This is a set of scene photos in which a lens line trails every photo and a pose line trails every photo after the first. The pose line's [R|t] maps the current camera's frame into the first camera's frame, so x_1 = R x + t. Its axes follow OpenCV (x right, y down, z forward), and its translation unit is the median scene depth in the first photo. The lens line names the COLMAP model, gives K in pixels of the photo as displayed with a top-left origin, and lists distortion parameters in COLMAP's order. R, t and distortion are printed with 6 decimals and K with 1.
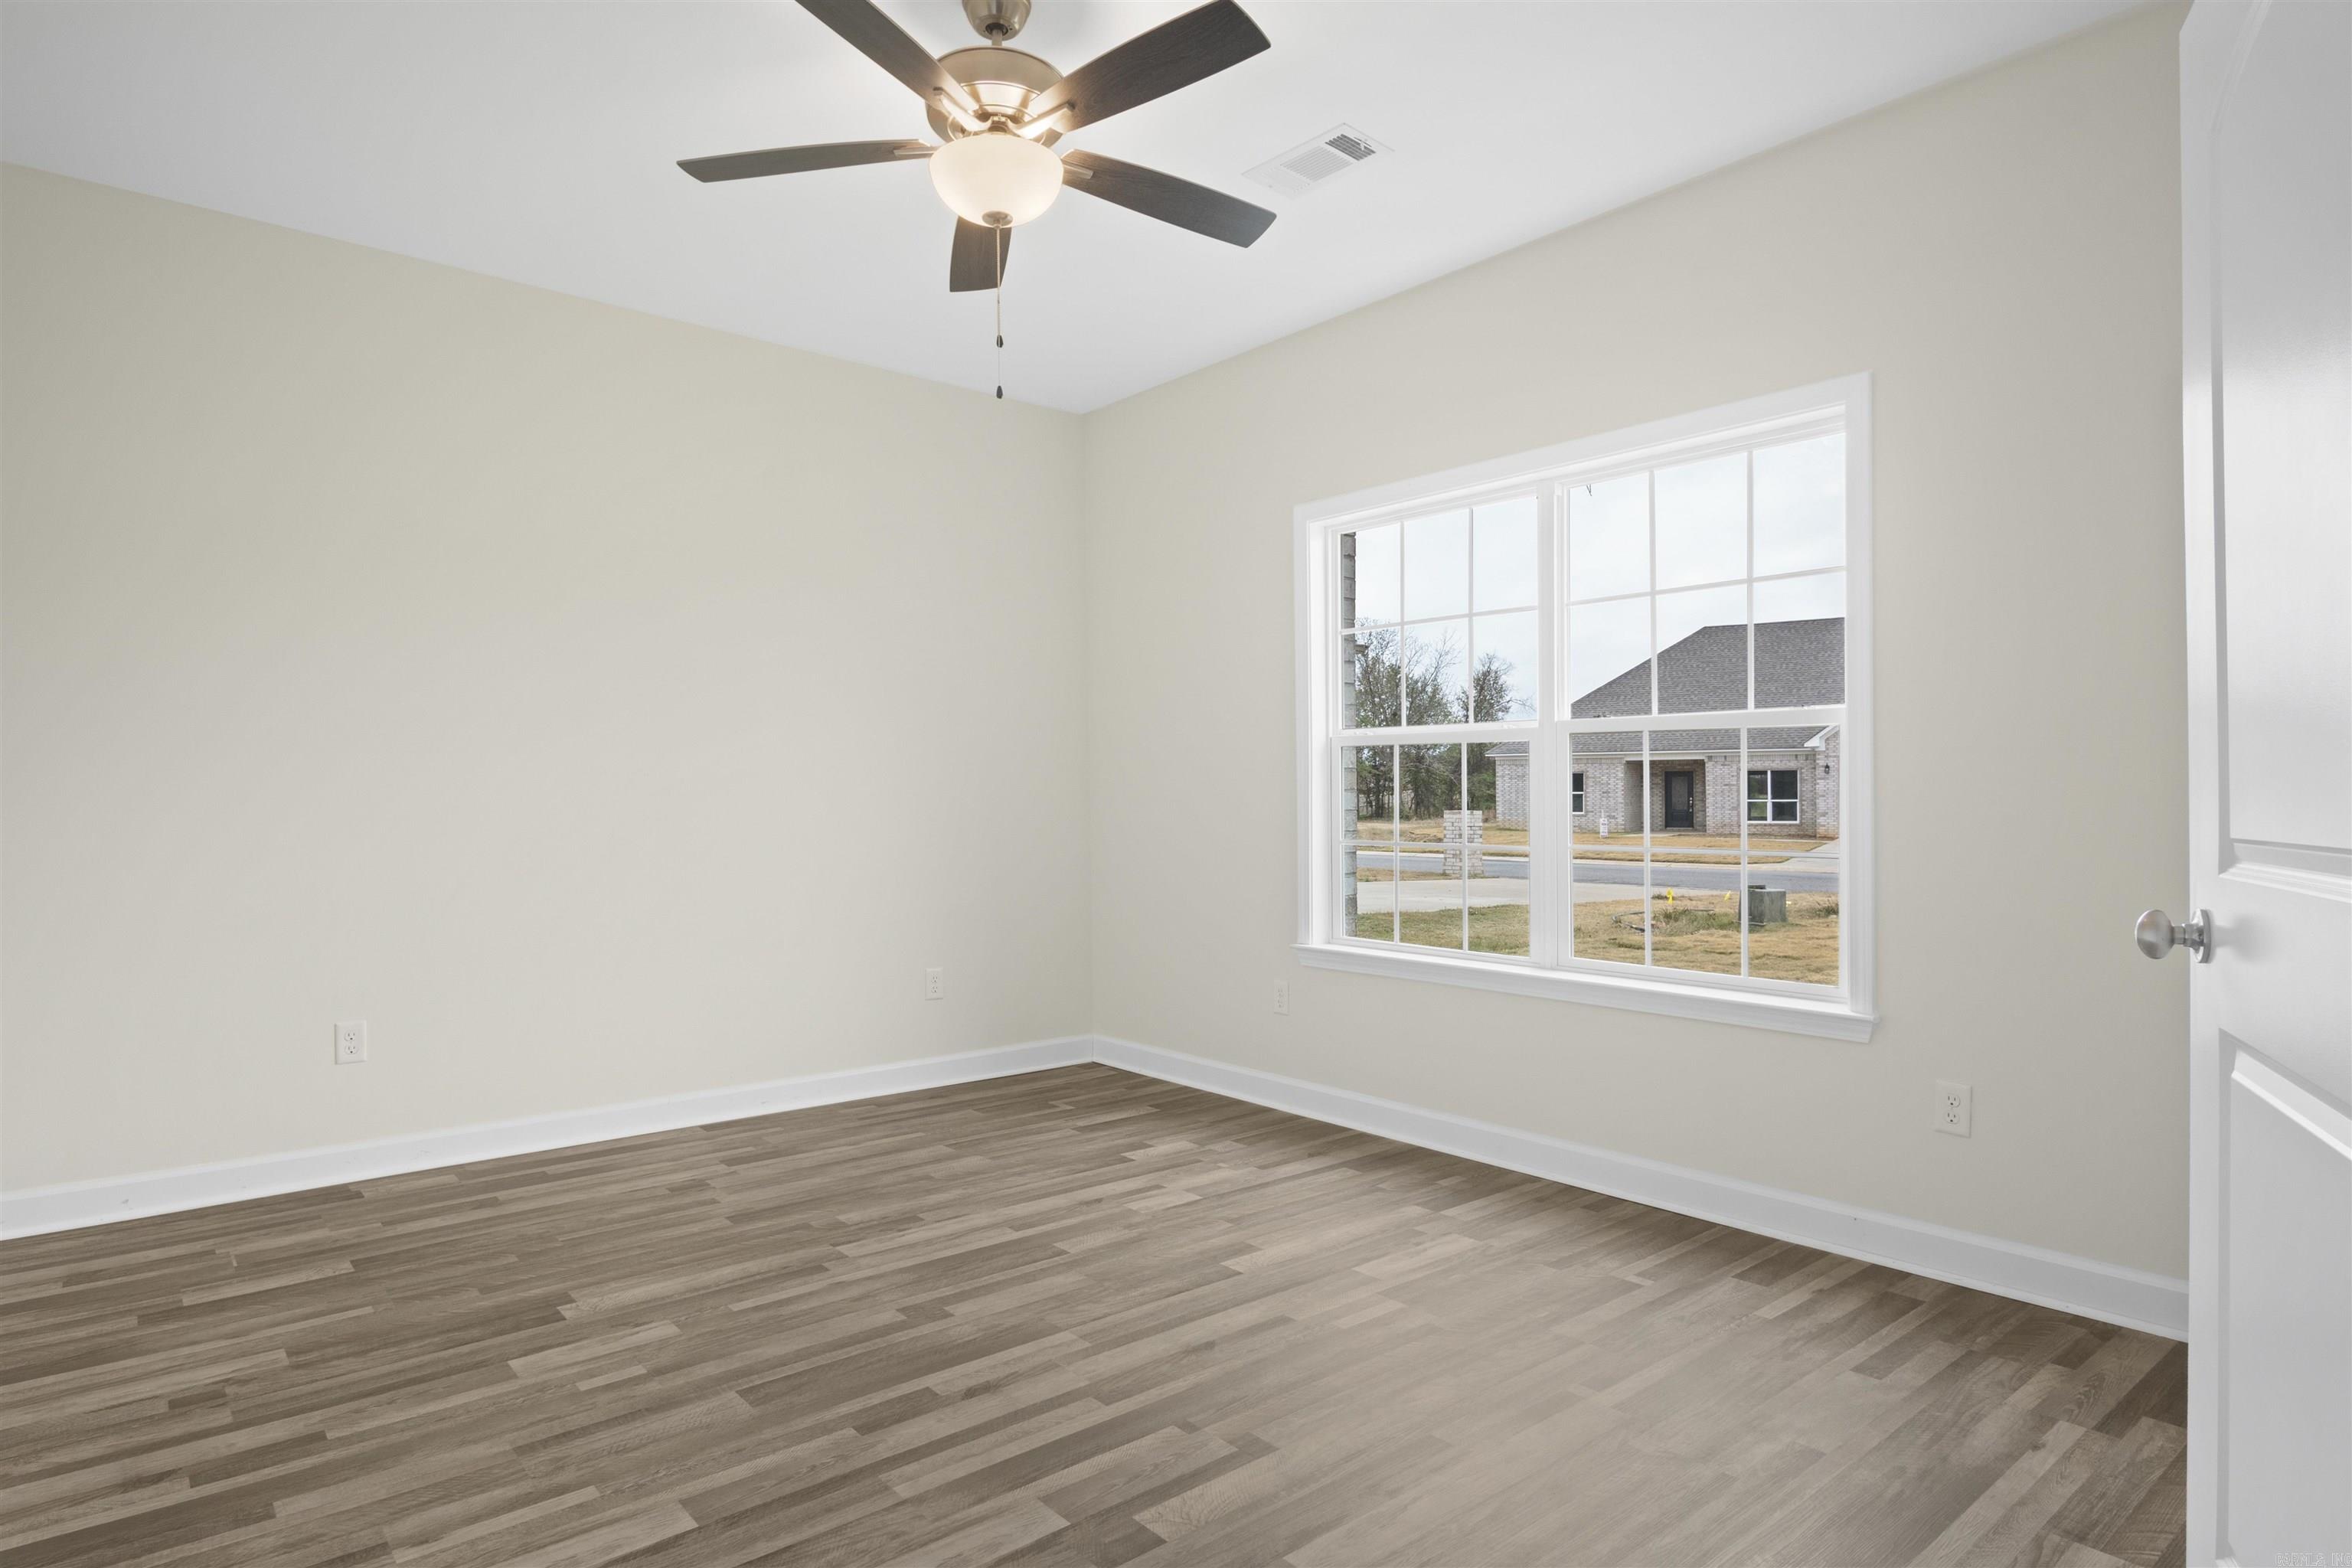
lens RADIAL K [[1279.0, 0, 1174.7], [0, 1279.0, 779.6], [0, 0, 1]] dist [0.024391, 0.000212]
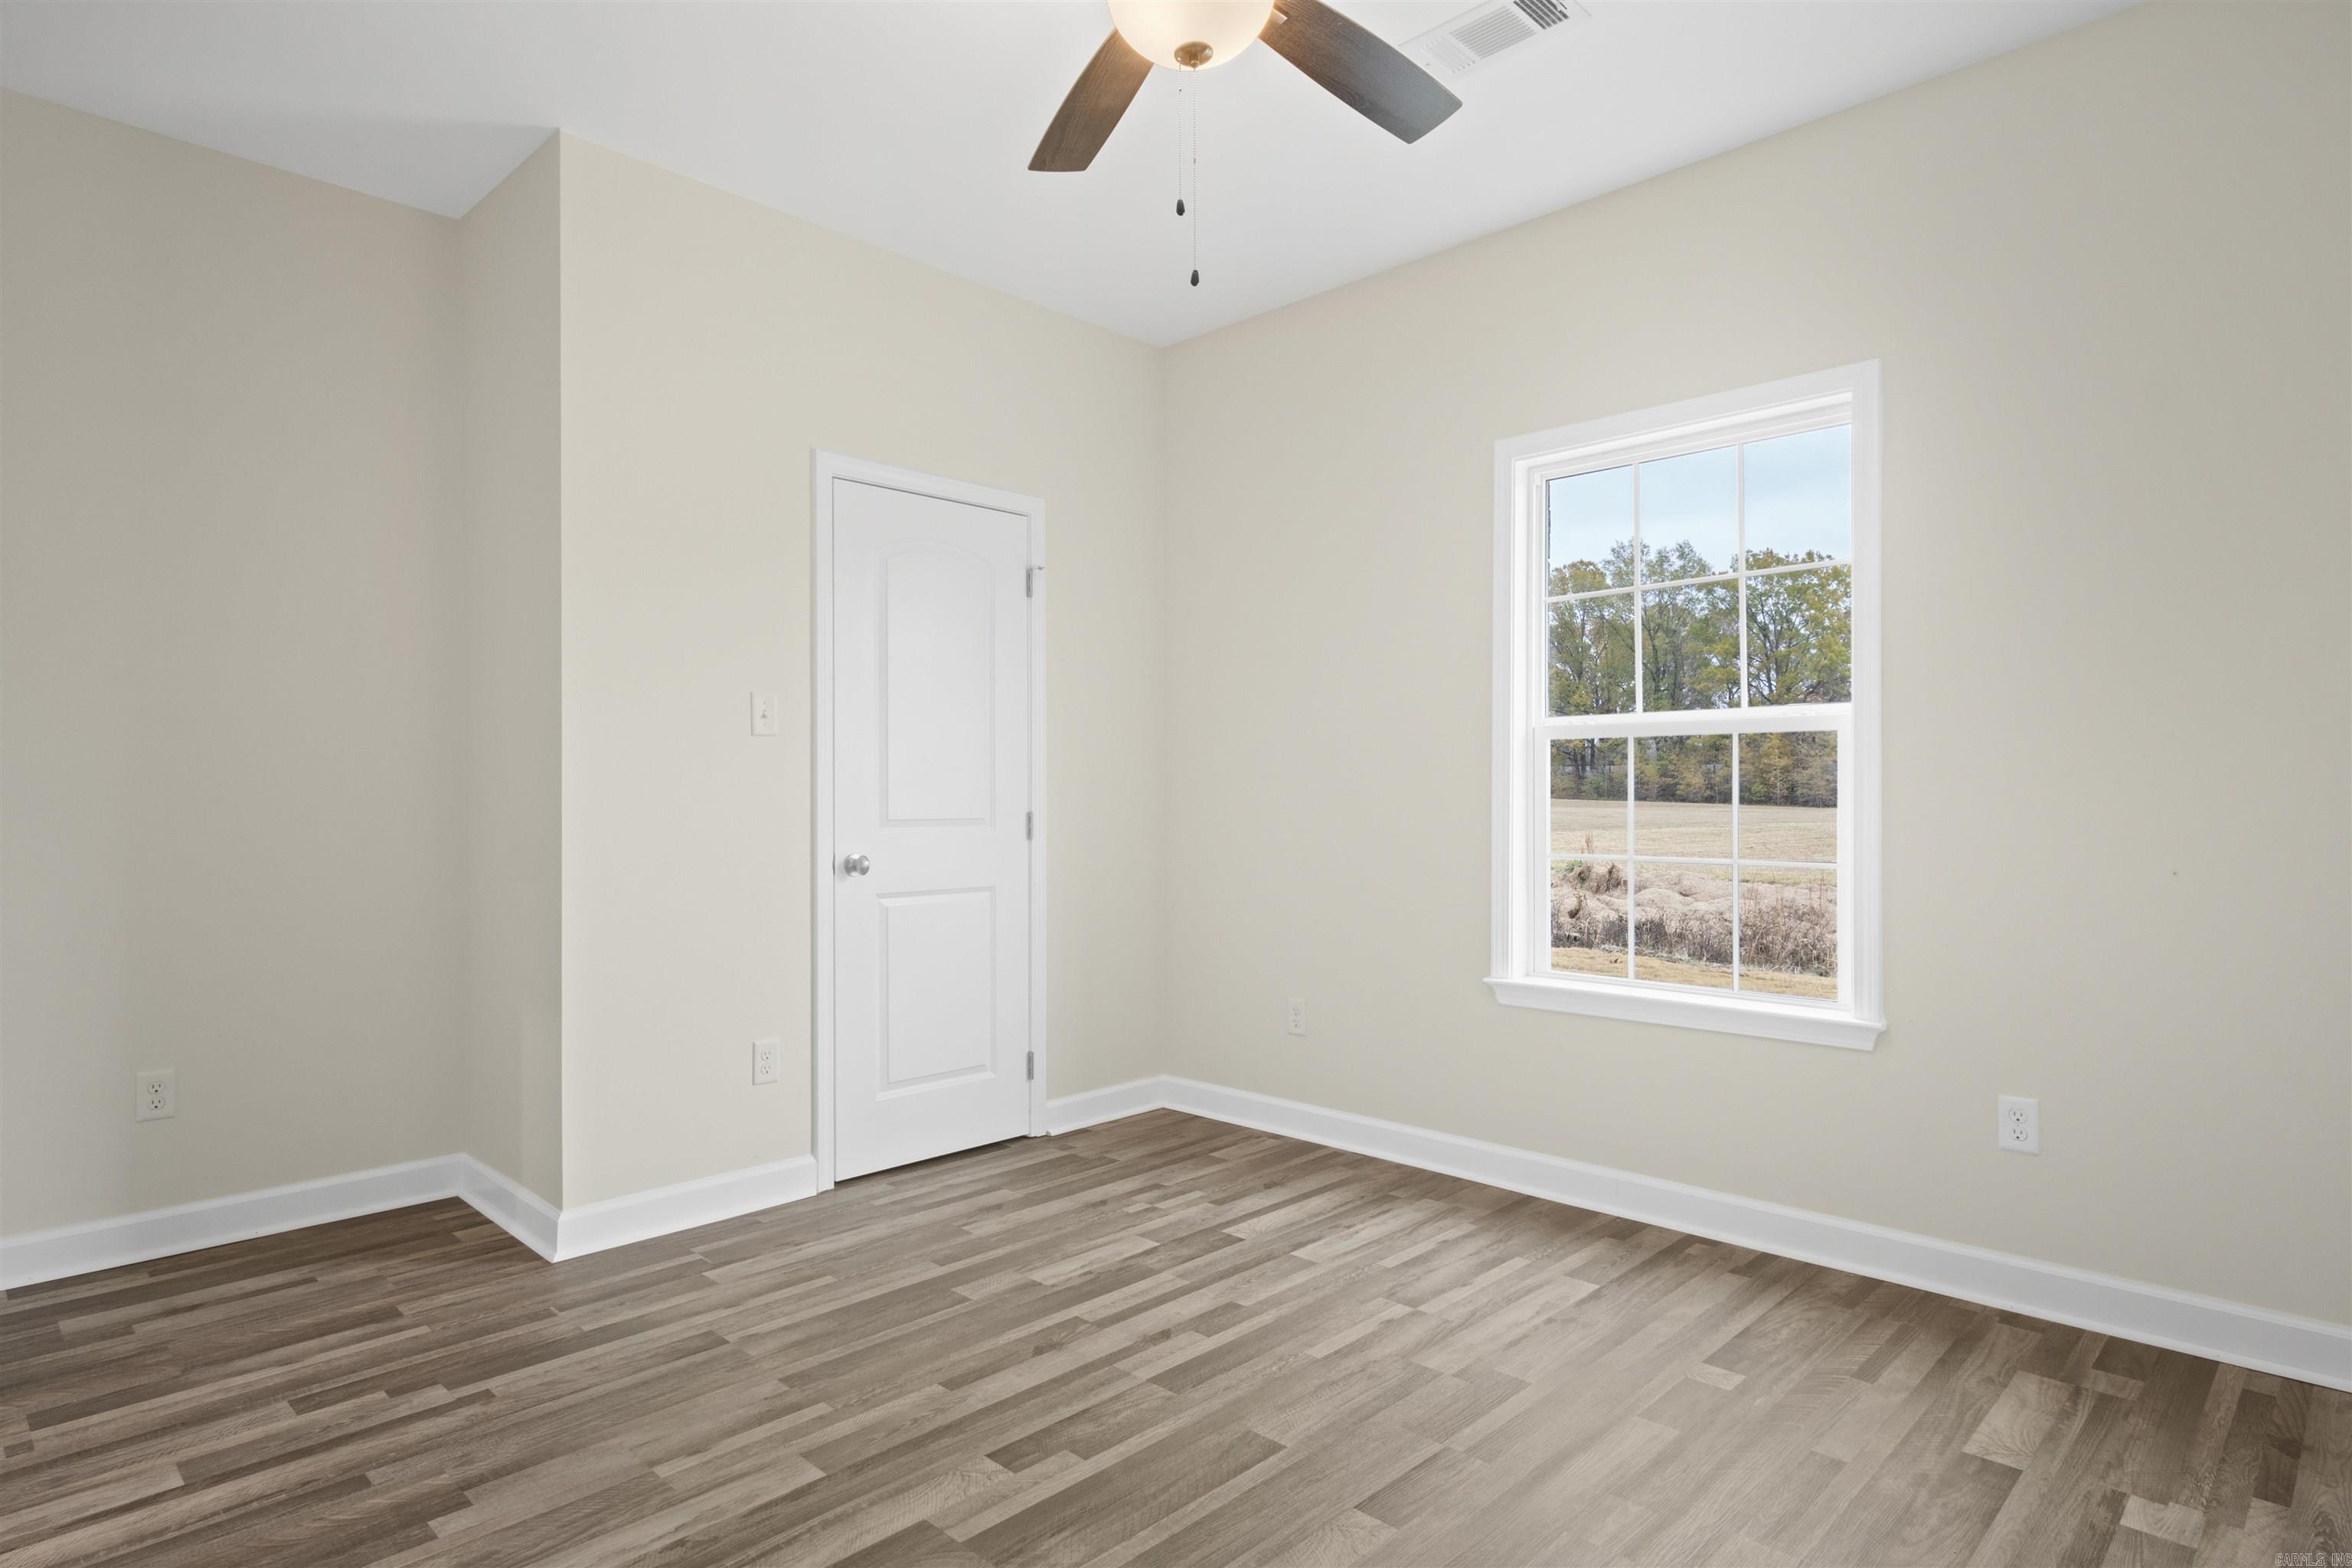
lens RADIAL K [[1279.0, 0, 1178.2], [0, 1279.0, 792.1], [0, 0, 1]] dist [0.024391, 0.000212]
pose [[0.995227, 0.004984, 0.097460, -0.091332], [-0.006112, 0.999918, 0.011276, 0.000489], [-0.097396, -0.011818, 0.995176, 0.101541]]
